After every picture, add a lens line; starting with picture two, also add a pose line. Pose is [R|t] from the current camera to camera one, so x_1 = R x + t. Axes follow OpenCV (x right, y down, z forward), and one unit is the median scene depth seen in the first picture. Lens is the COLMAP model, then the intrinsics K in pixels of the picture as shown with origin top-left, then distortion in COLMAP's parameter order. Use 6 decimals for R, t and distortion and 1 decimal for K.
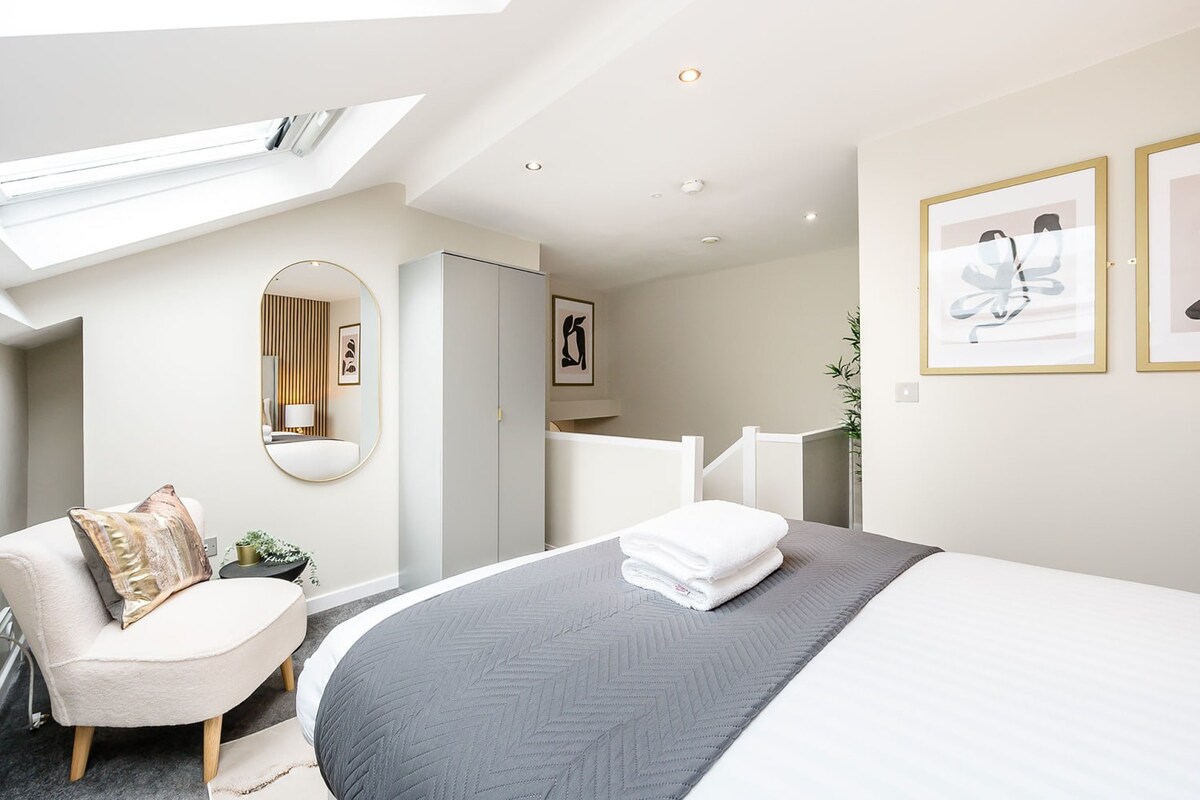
lens RADIAL K [[513.7, 0, 600.0], [0, 513.7, 400.0], [0, 0, 1]] dist [-0.002747, -0.000351]
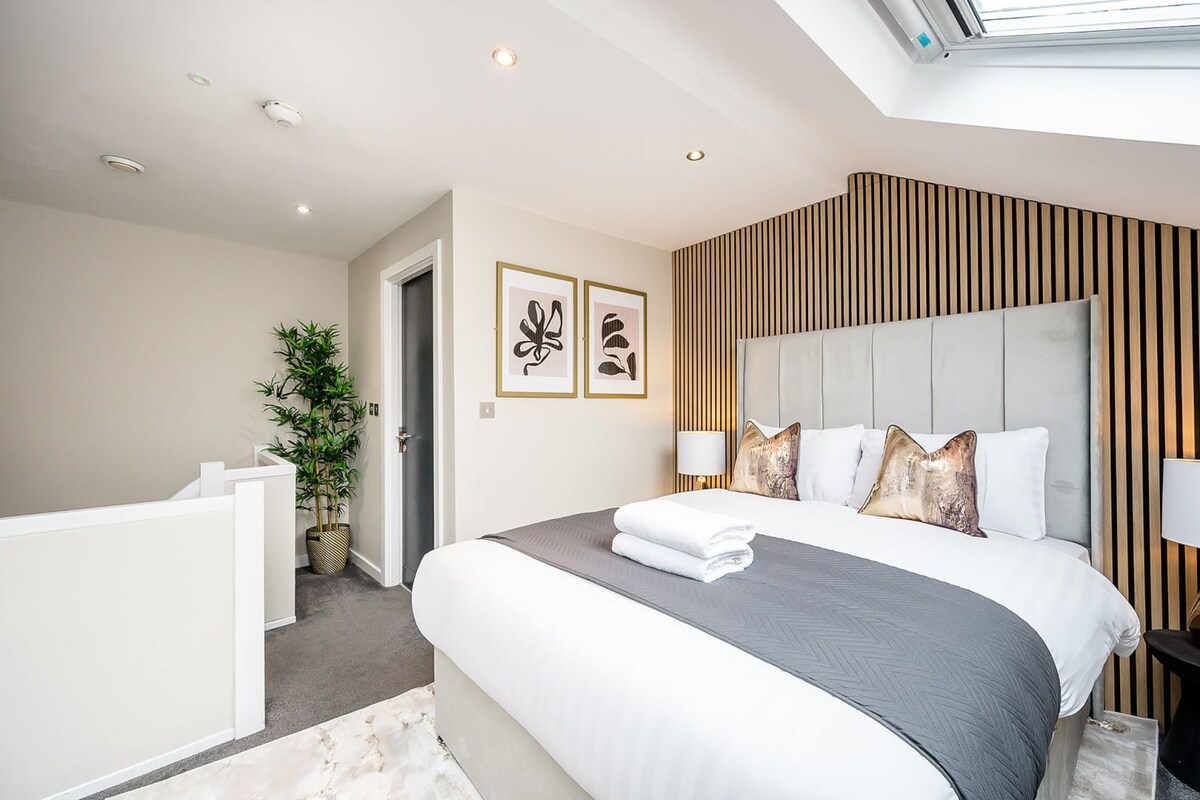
lens RADIAL K [[493.3, 0, 598.7], [0, 493.3, 404.6], [0, 0, 1]] dist [0.021658, 0.000038]
pose [[0.027922, 0.009993, 0.999560, -0.660064], [0.030520, 0.999475, -0.010845, -0.007868], [-0.999144, 0.030809, 0.027602, 0.783010]]
